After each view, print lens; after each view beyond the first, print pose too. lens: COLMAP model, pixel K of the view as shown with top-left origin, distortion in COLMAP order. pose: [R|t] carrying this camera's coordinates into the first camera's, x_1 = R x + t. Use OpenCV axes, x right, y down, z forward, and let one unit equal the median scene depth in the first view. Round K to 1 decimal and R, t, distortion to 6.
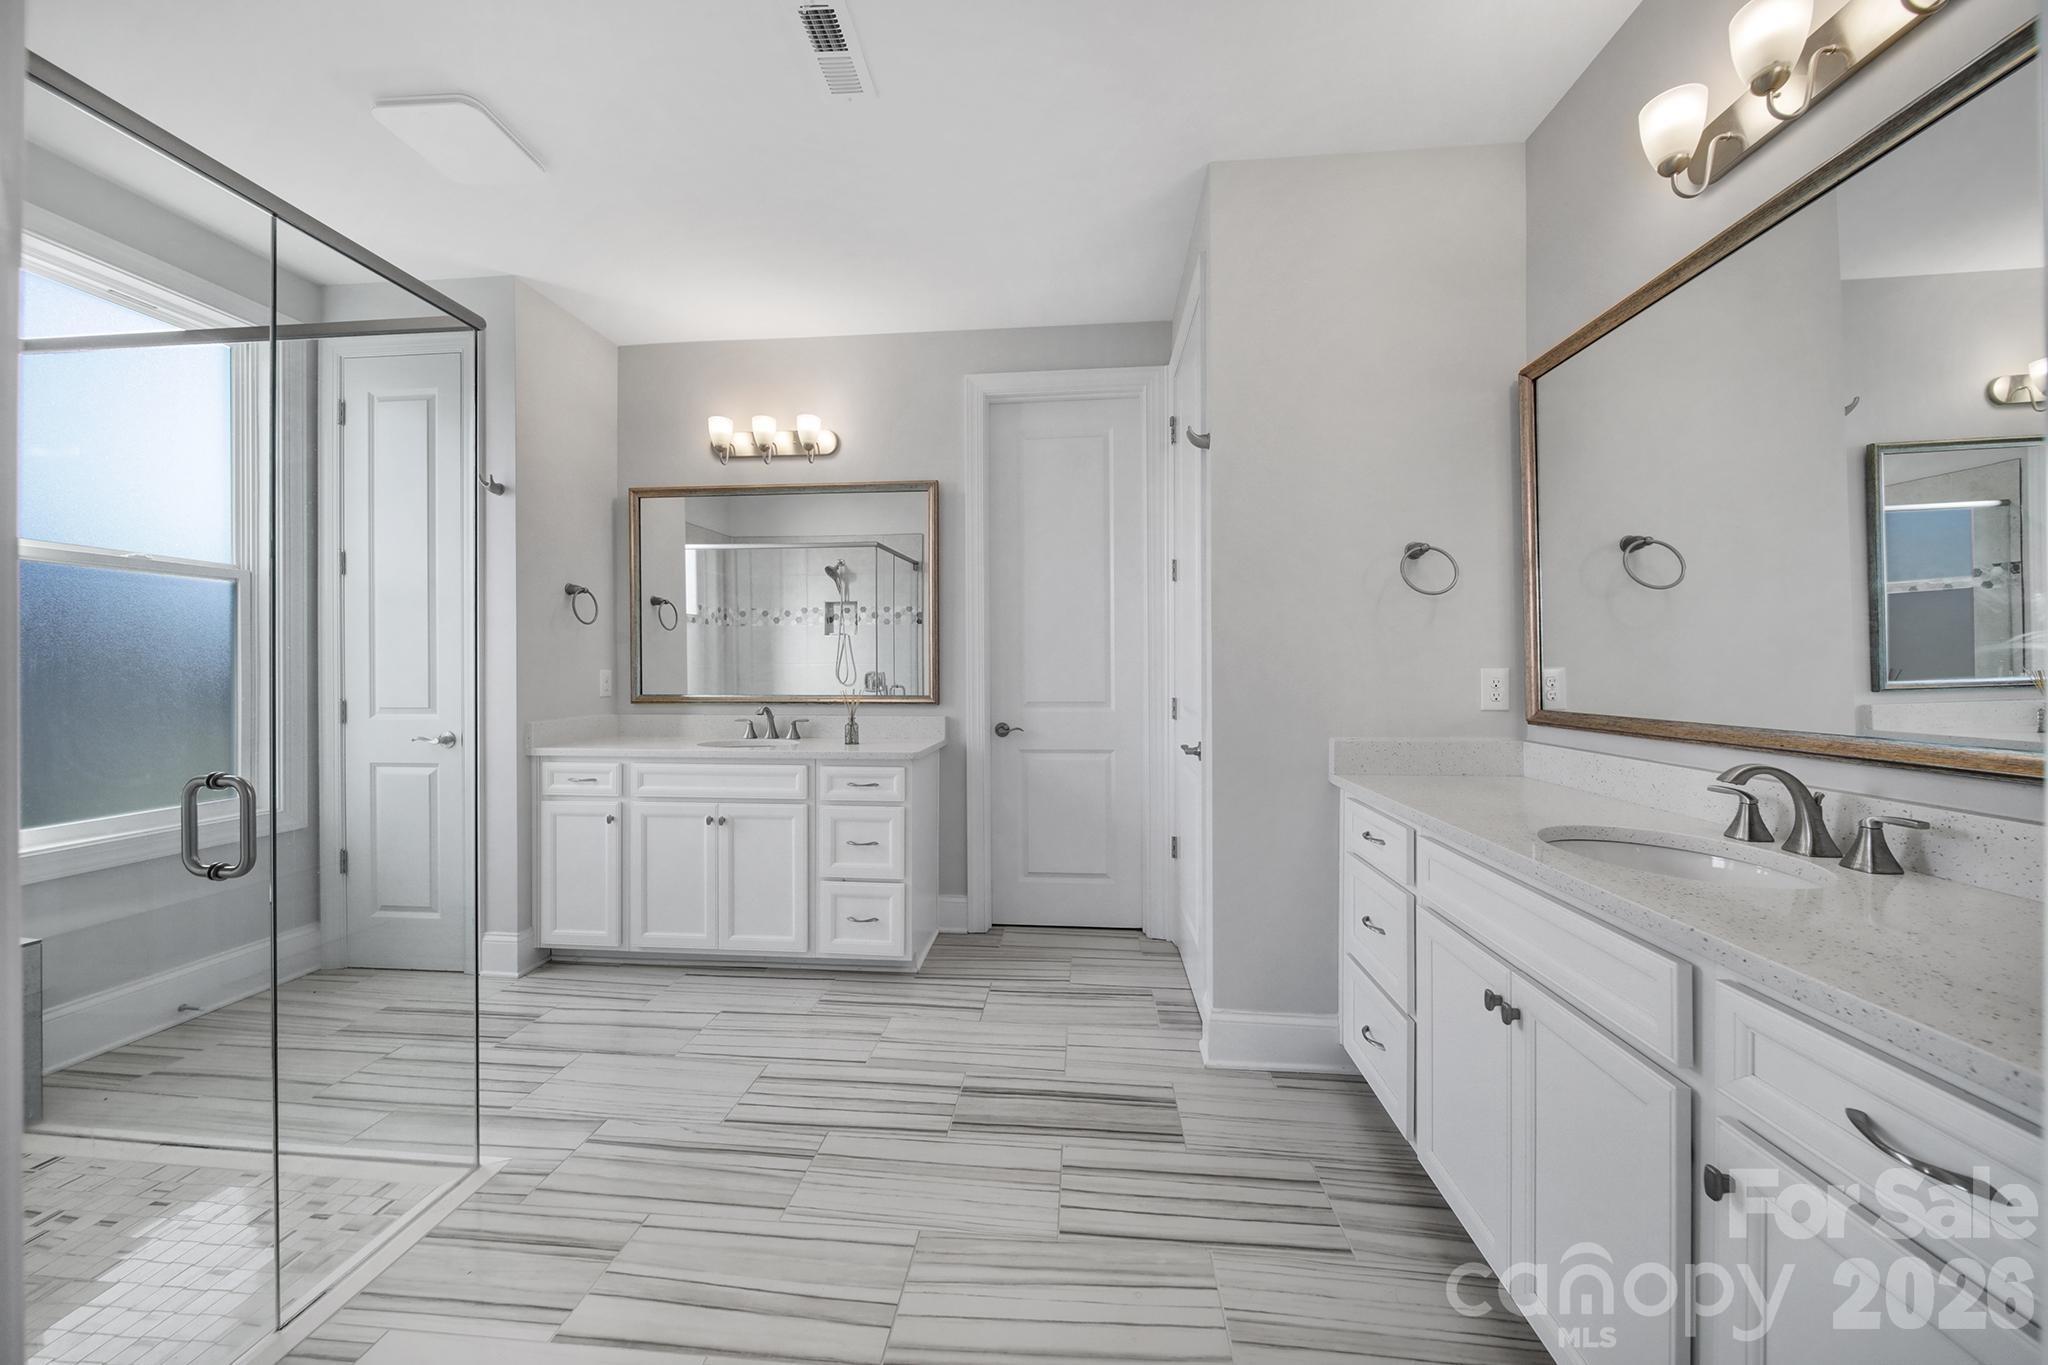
lens RADIAL K [[719.9, 0, 1011.2], [0, 719.9, 677.5], [0, 0, 1]] dist [-0.002013, -0.000968]
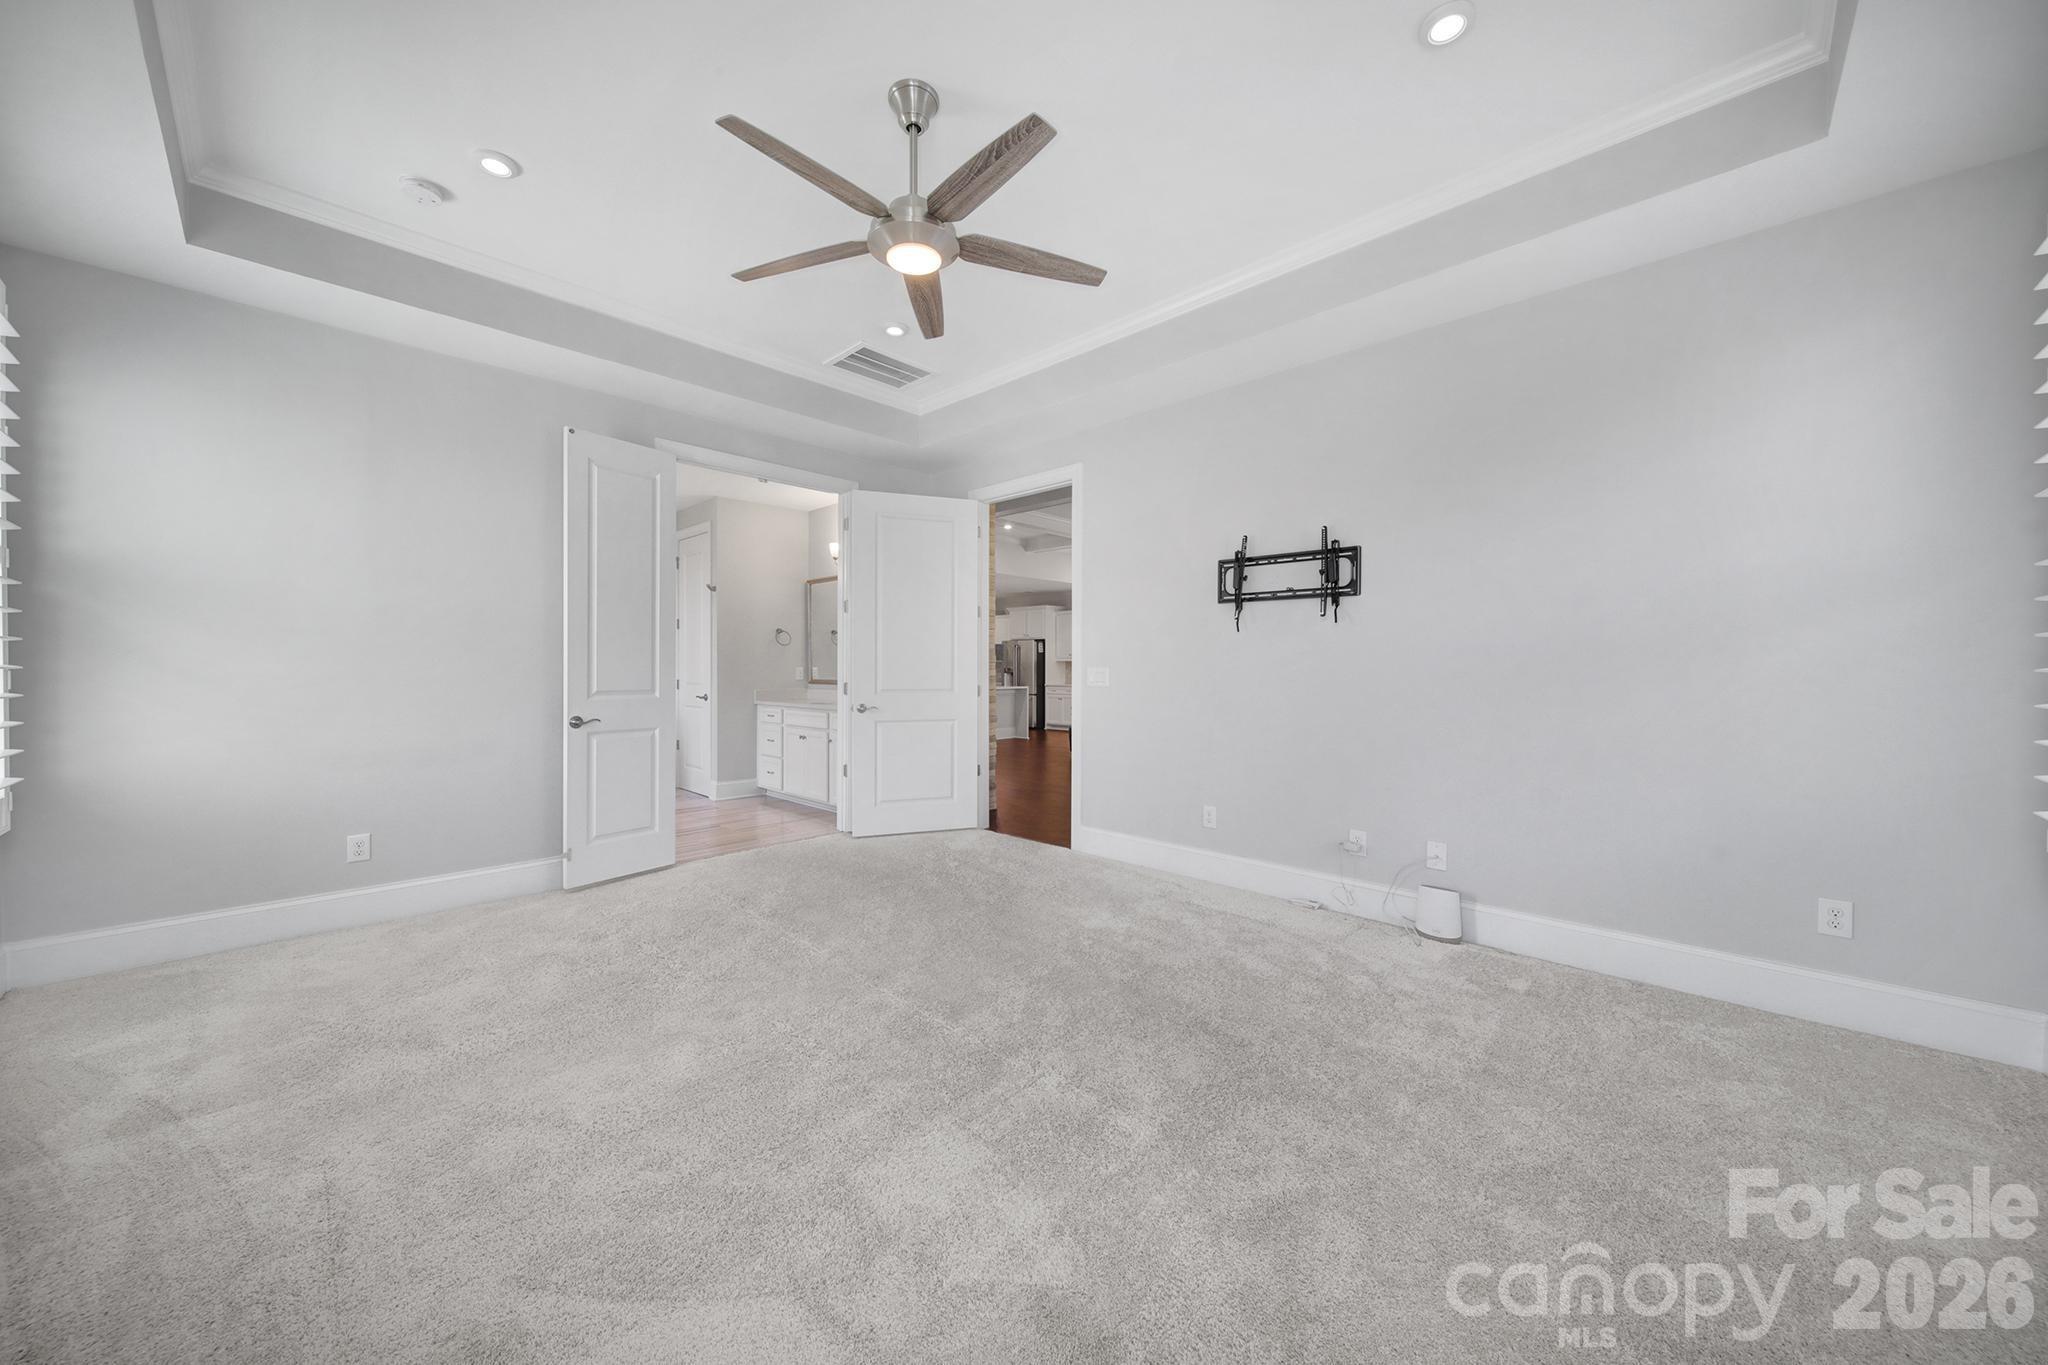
lens RADIAL K [[719.9, 0, 1022.9], [0, 719.9, 670.0], [0, 0, 1]] dist [-0.002013, -0.000968]
pose [[0.615217, 0.001668, 0.788356, -1.343748], [-0.003629, 0.999993, 0.000716, -0.007660], [-0.788349, -0.003301, 0.615219, -1.898838]]
